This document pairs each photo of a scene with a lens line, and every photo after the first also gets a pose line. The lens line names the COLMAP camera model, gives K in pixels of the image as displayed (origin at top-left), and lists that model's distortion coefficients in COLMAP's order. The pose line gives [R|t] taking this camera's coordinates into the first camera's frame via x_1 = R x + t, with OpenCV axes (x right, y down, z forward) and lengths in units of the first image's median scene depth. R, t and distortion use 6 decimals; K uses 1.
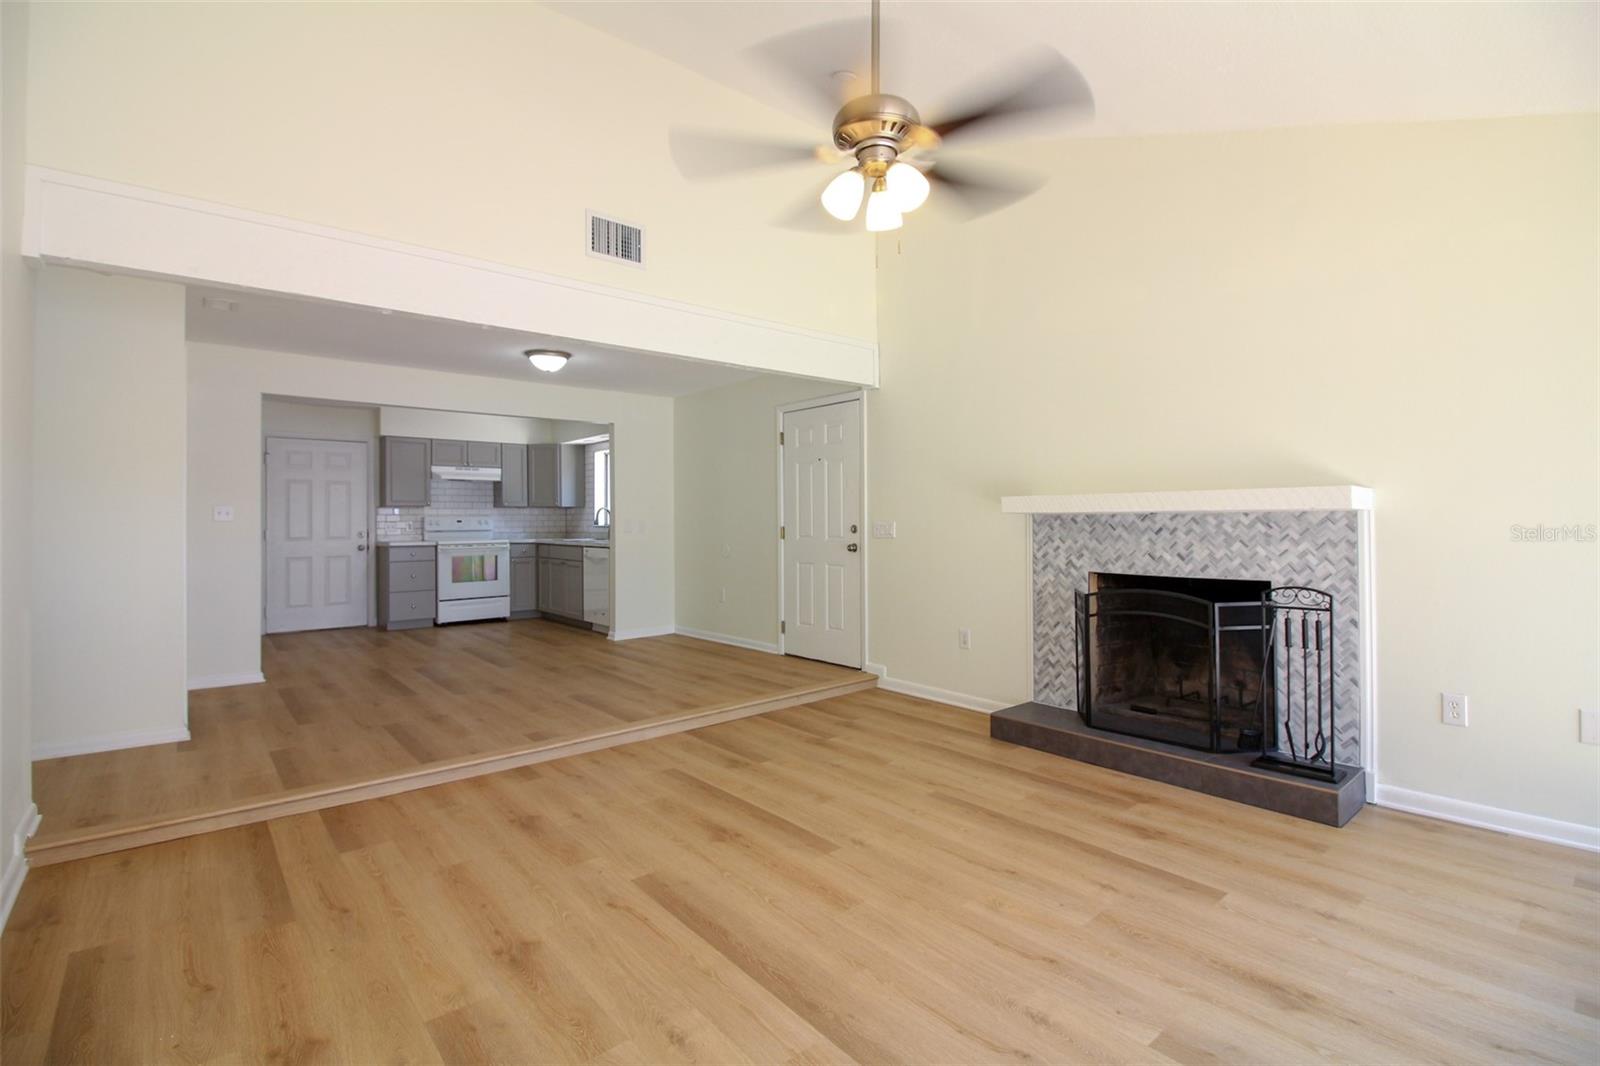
lens RADIAL K [[734.7, 0, 821.5], [0, 734.7, 521.1], [0, 0, 1]] dist [0.000712, -0.000113]
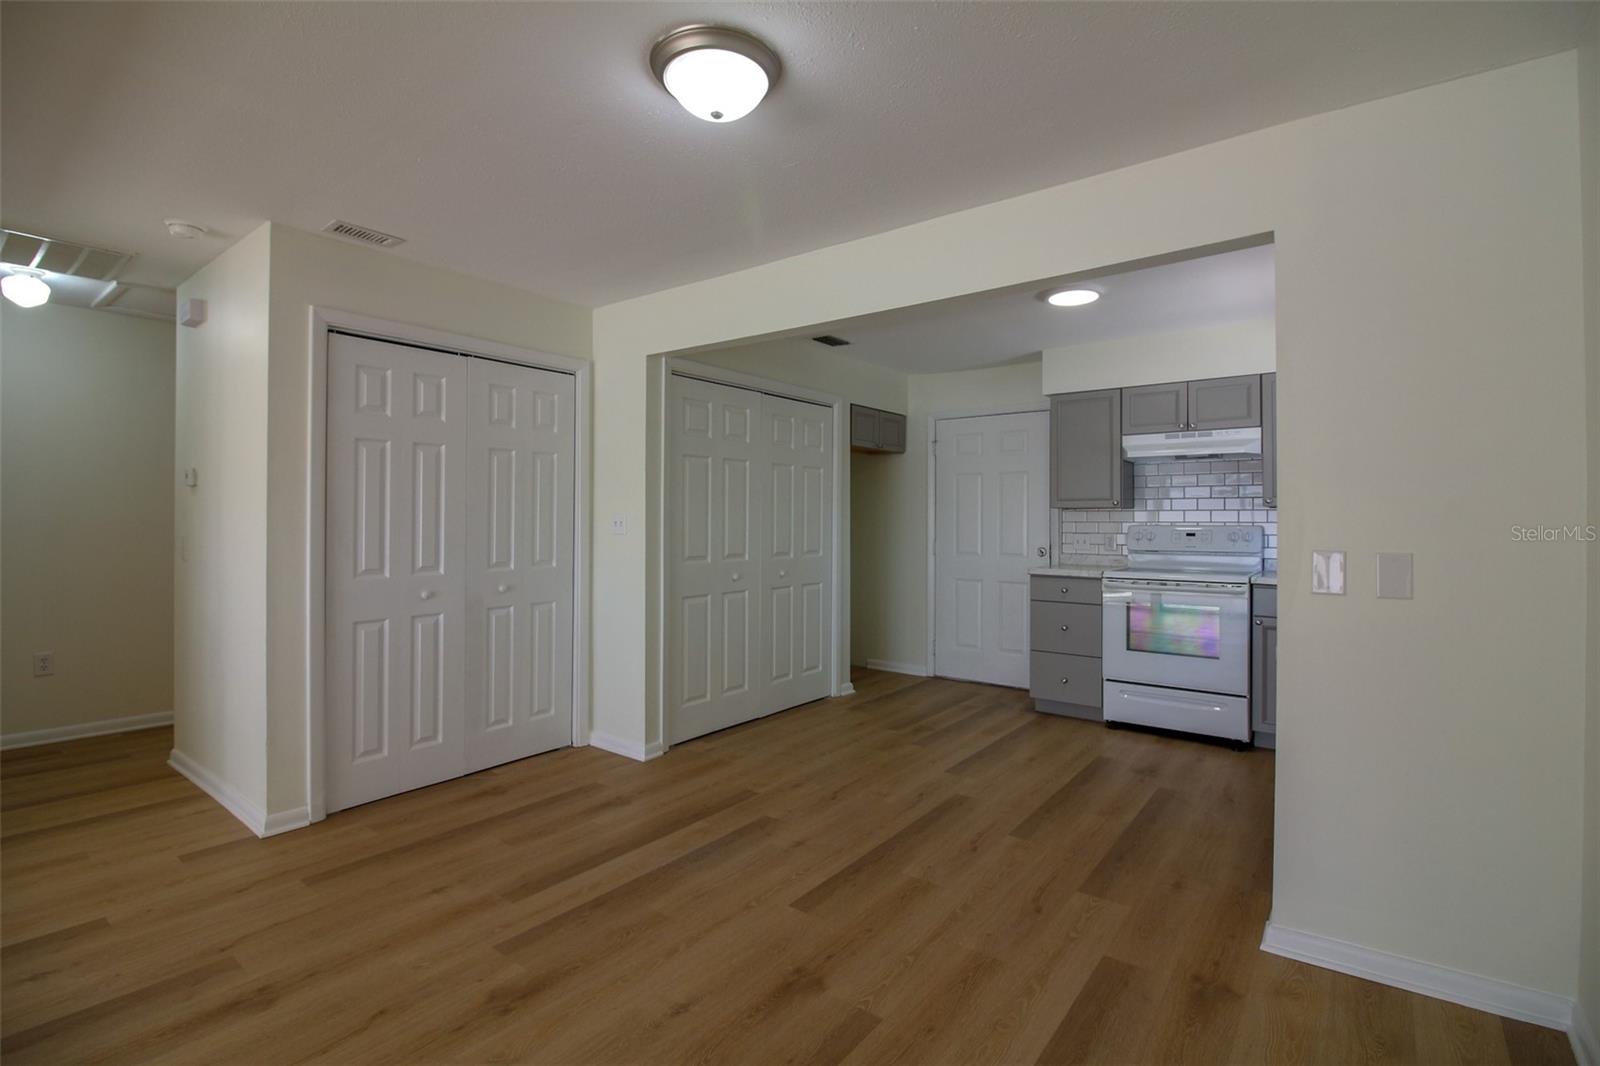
lens RADIAL K [[734.7, 0, 821.5], [0, 734.7, 521.1], [0, 0, 1]] dist [0.000712, -0.000113]
pose [[0.199841, 0.006801, -0.979805, -0.044687], [-0.008245, 0.999952, 0.005259, -0.020769], [0.979794, 0.007028, 0.199888, 1.260952]]
